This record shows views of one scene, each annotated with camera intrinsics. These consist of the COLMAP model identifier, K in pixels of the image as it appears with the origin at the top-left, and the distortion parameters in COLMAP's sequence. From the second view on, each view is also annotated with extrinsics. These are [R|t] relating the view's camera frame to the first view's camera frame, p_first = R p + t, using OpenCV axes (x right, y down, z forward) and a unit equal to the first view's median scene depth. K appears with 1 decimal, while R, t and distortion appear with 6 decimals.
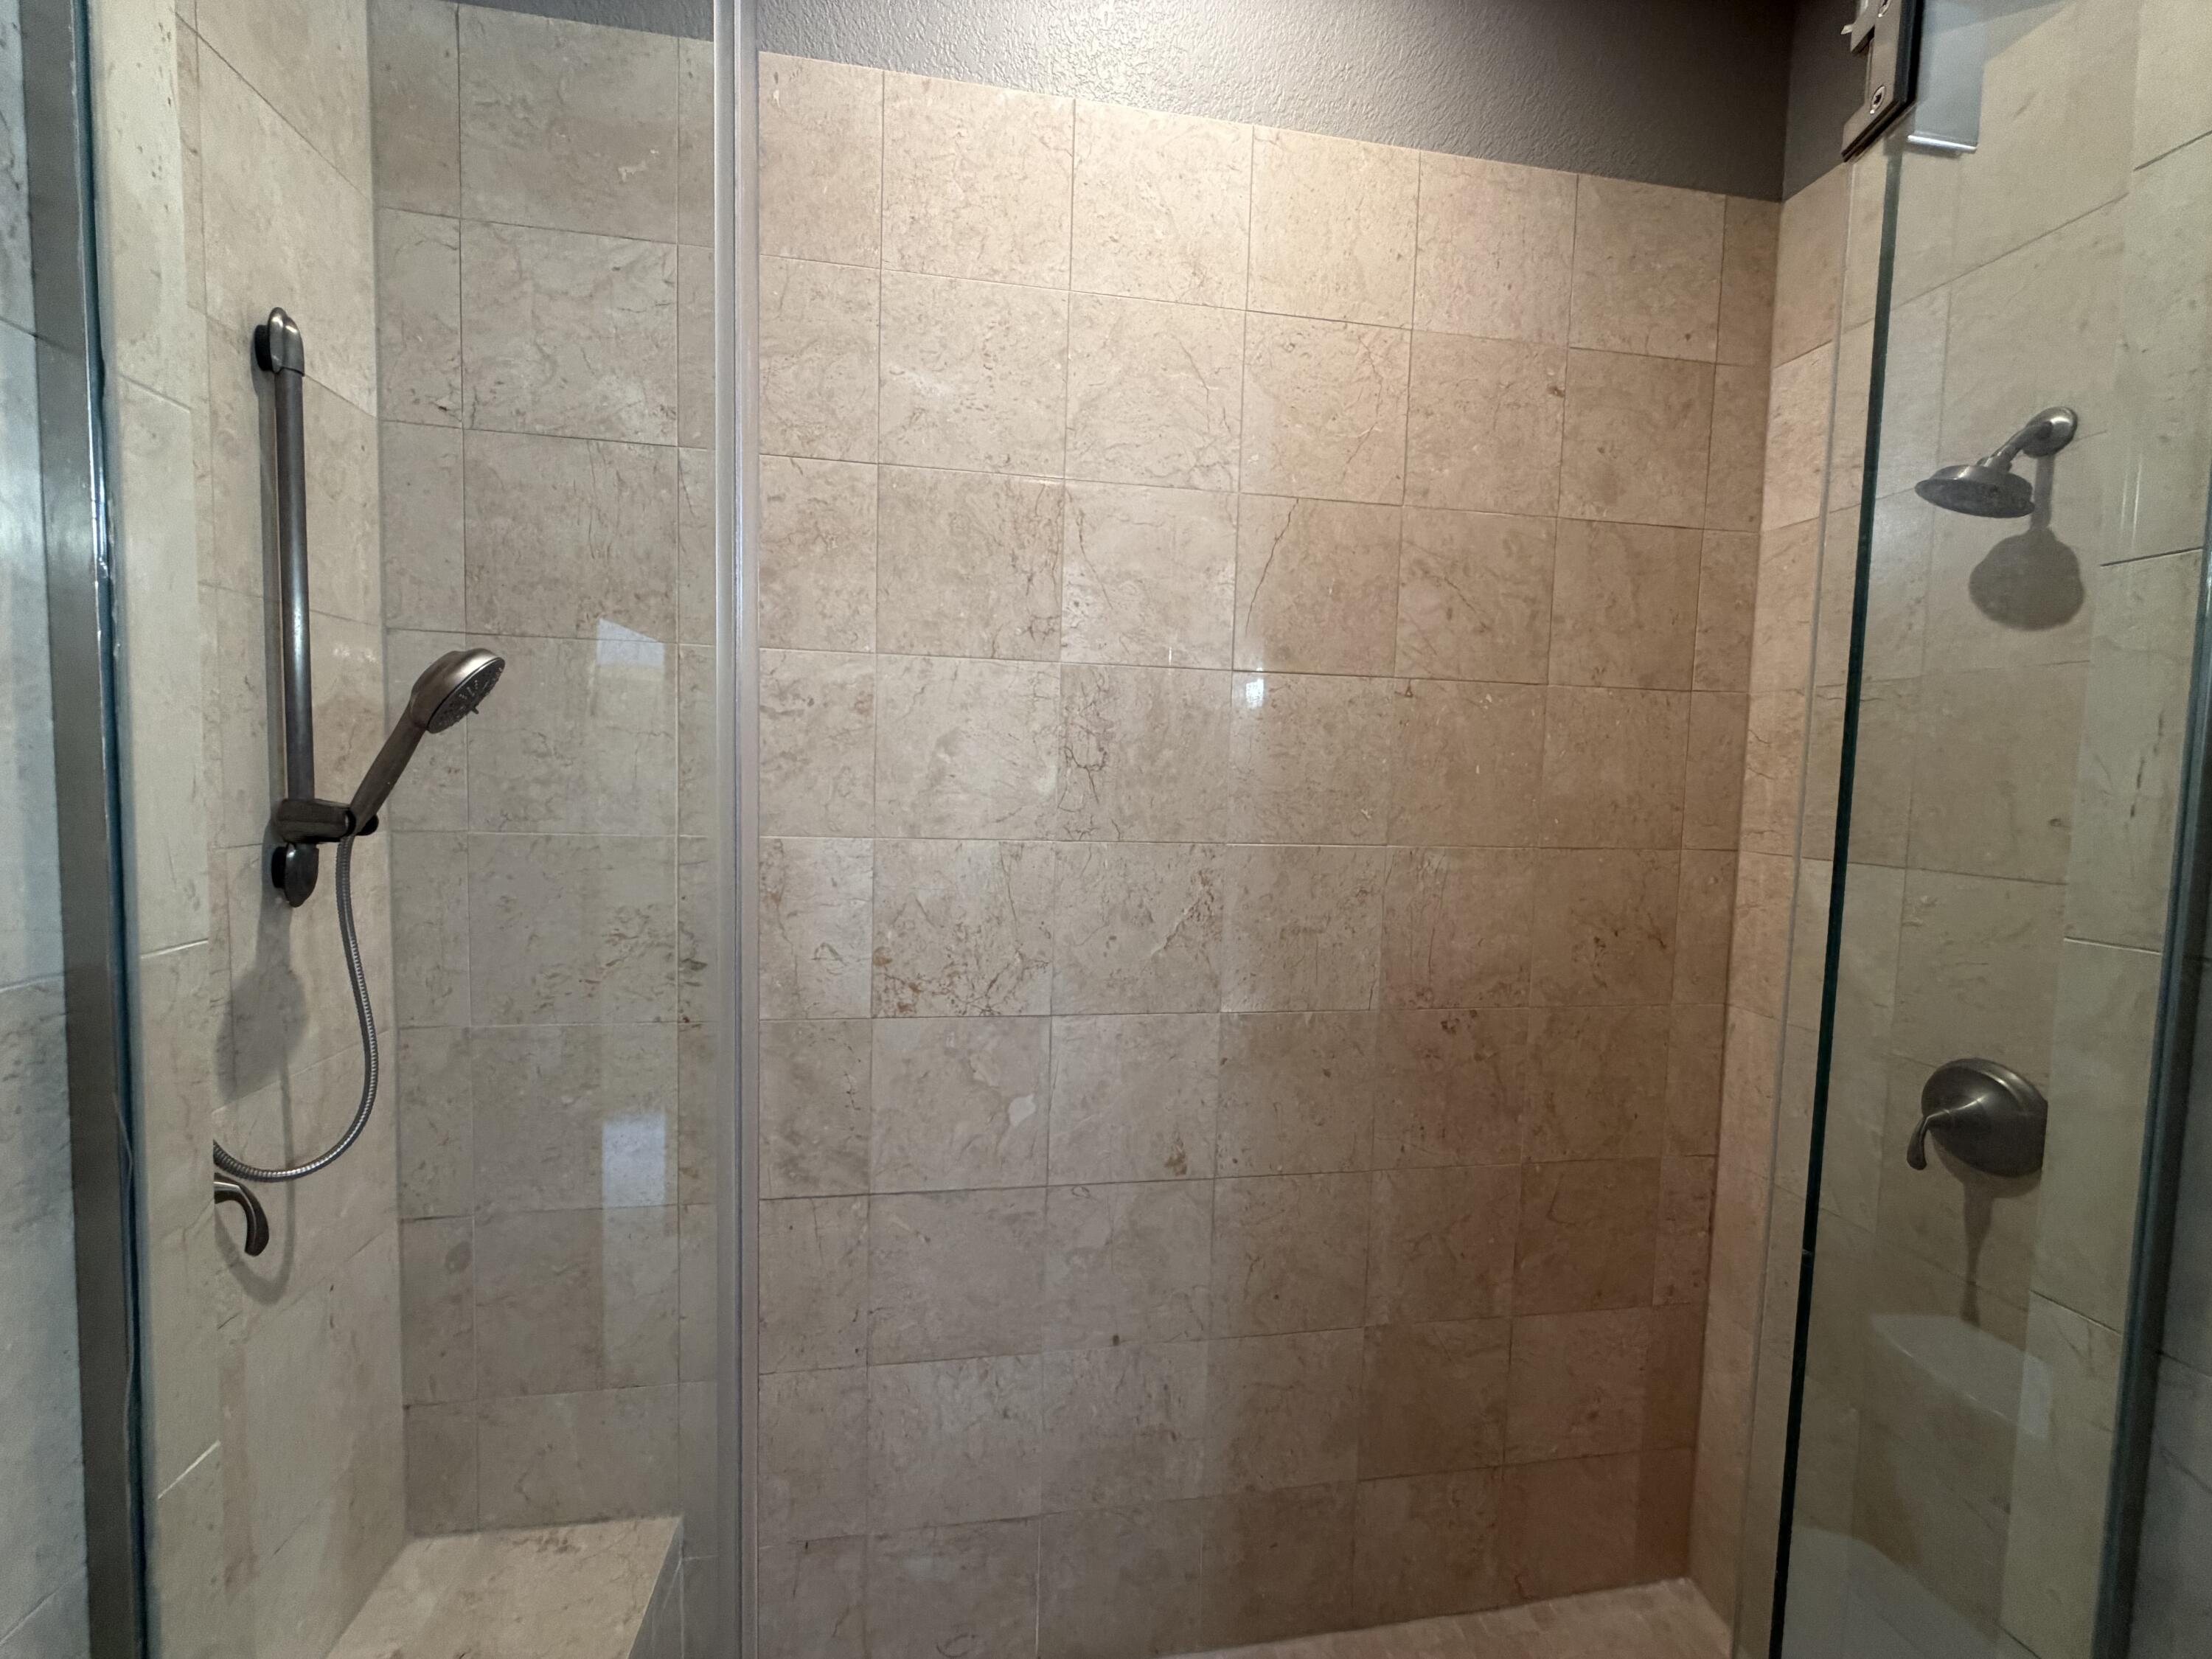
lens RADIAL K [[885.1, 0, 1097.0], [0, 885.1, 830.0], [0, 0, 1]] dist [-0.000946, 0.000000]
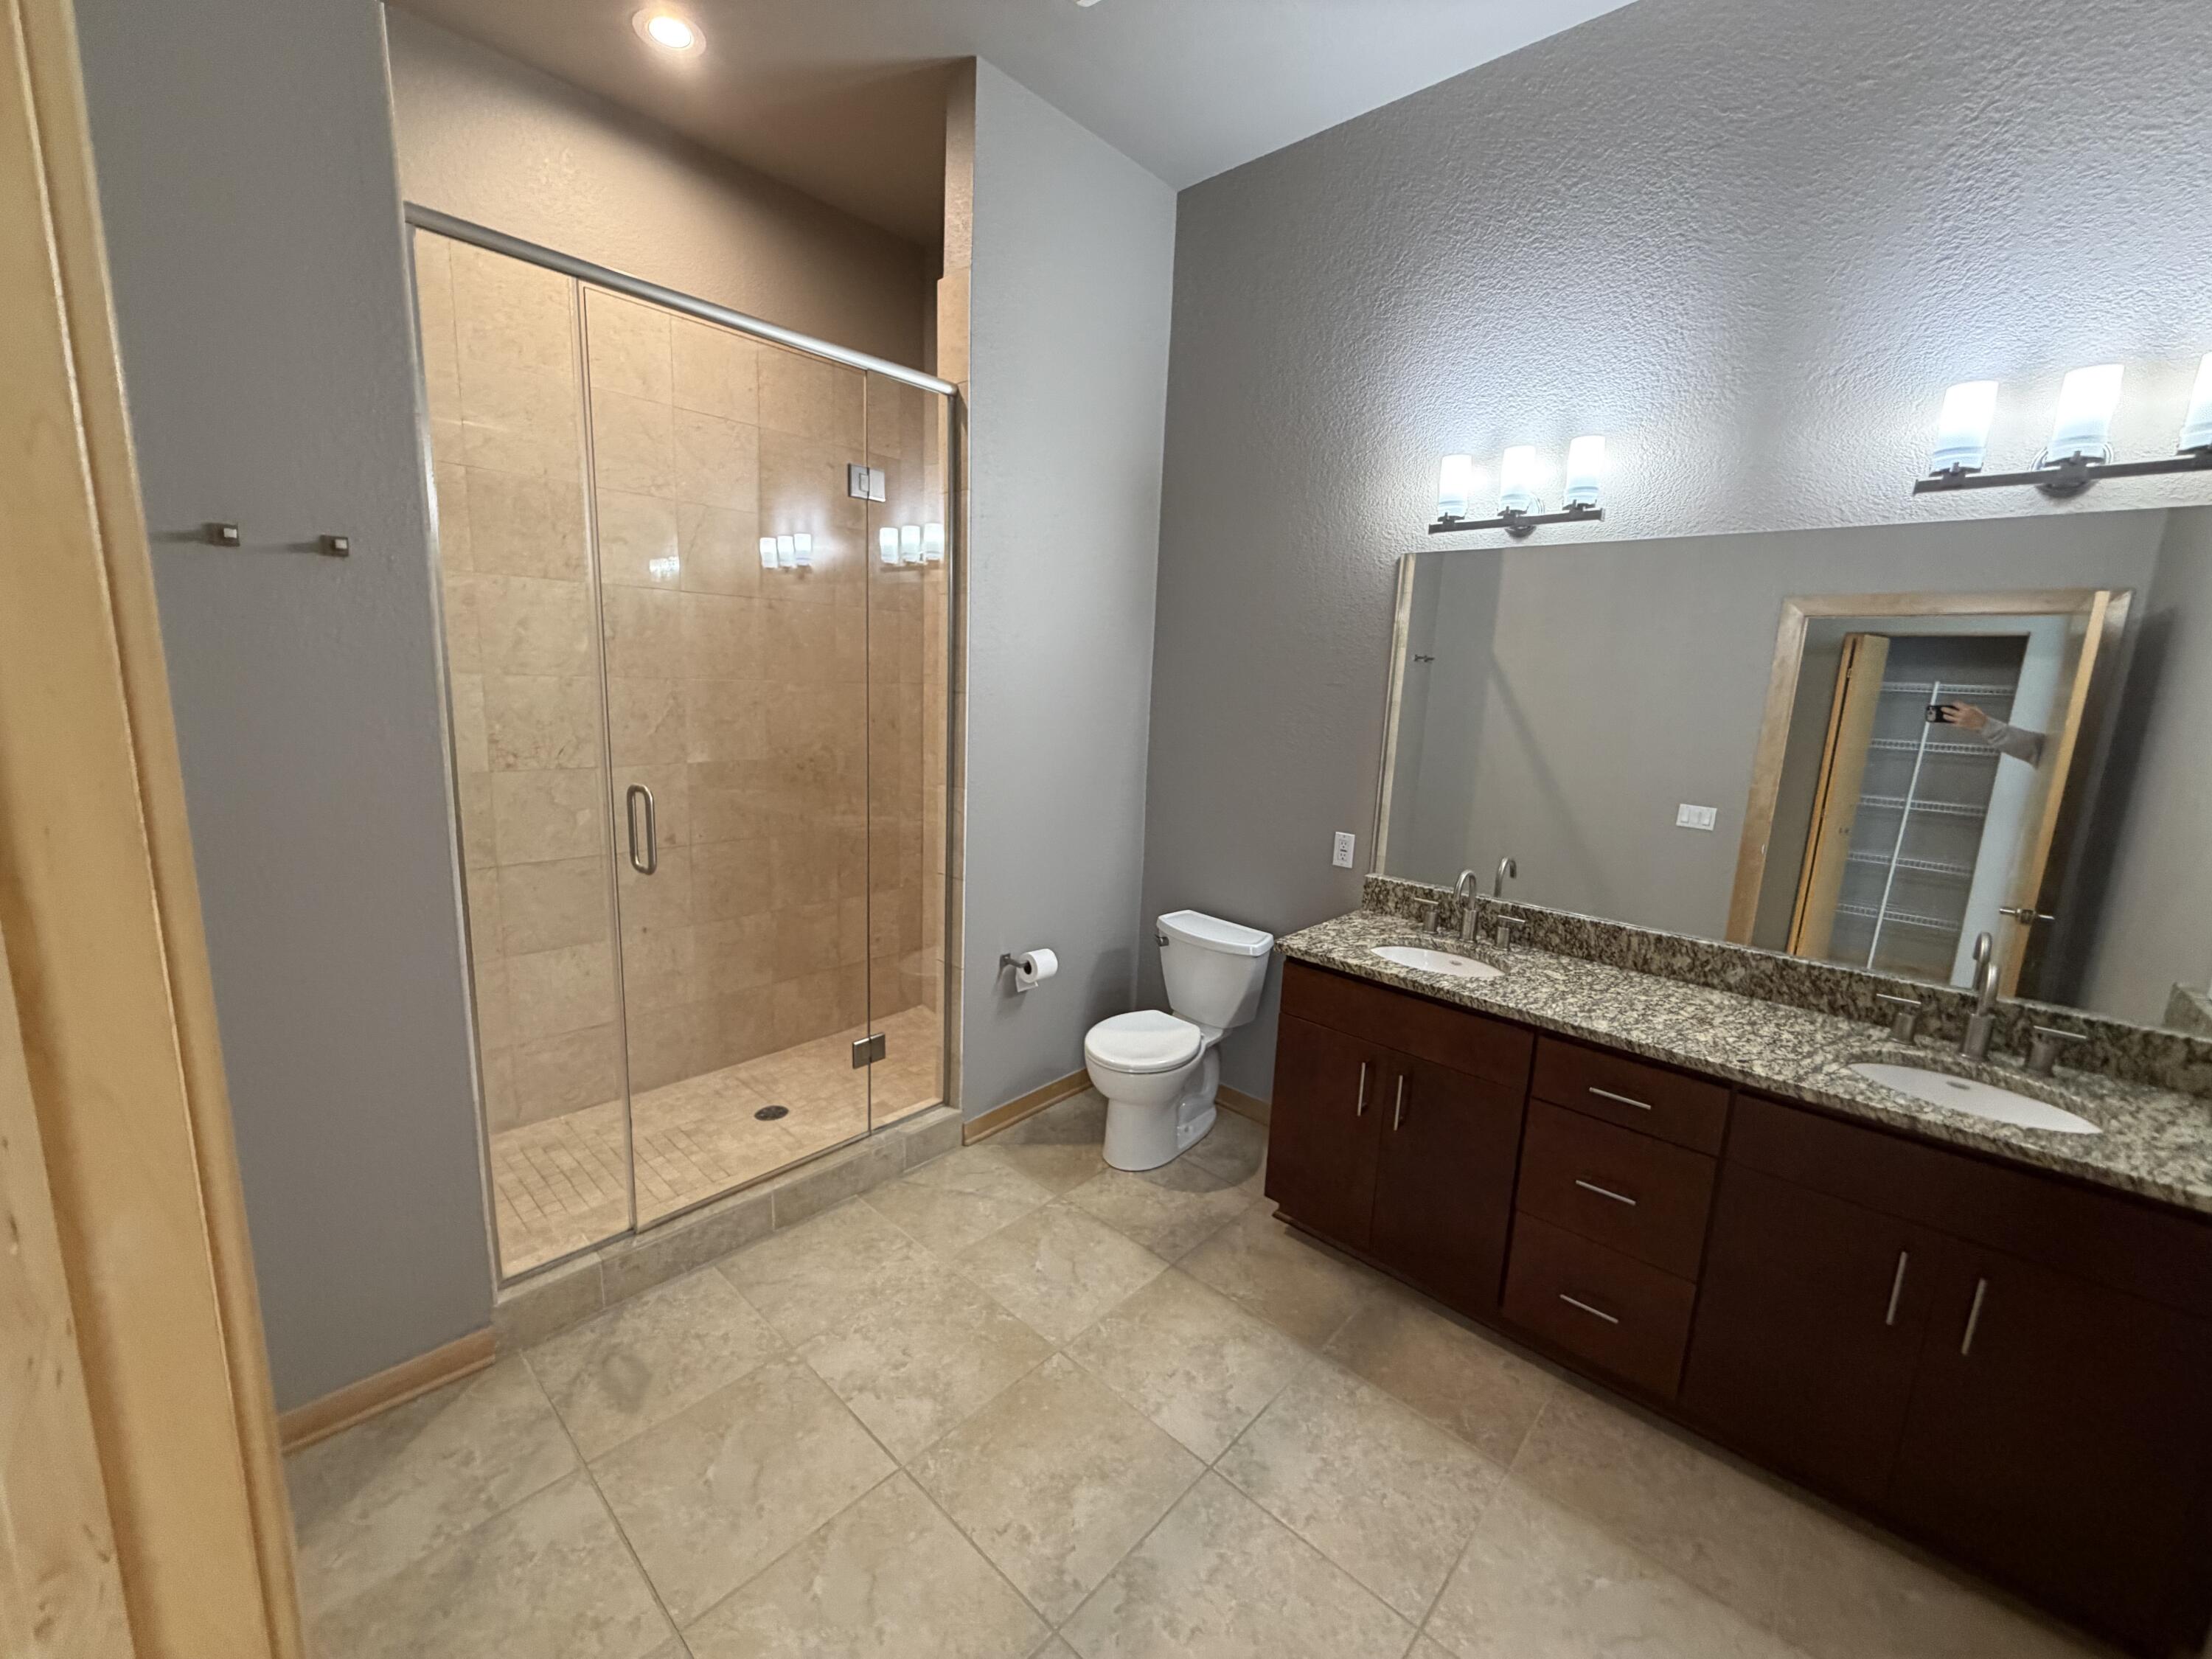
lens RADIAL K [[885.1, 0, 1097.0], [0, 885.1, 830.0], [0, 0, 1]] dist [-0.000946, 0.000000]
pose [[0.791163, -0.103015, 0.602868, -0.366271], [0.016169, 0.988891, 0.147758, 0.074918], [-0.611392, -0.107153, 0.784040, -1.216286]]
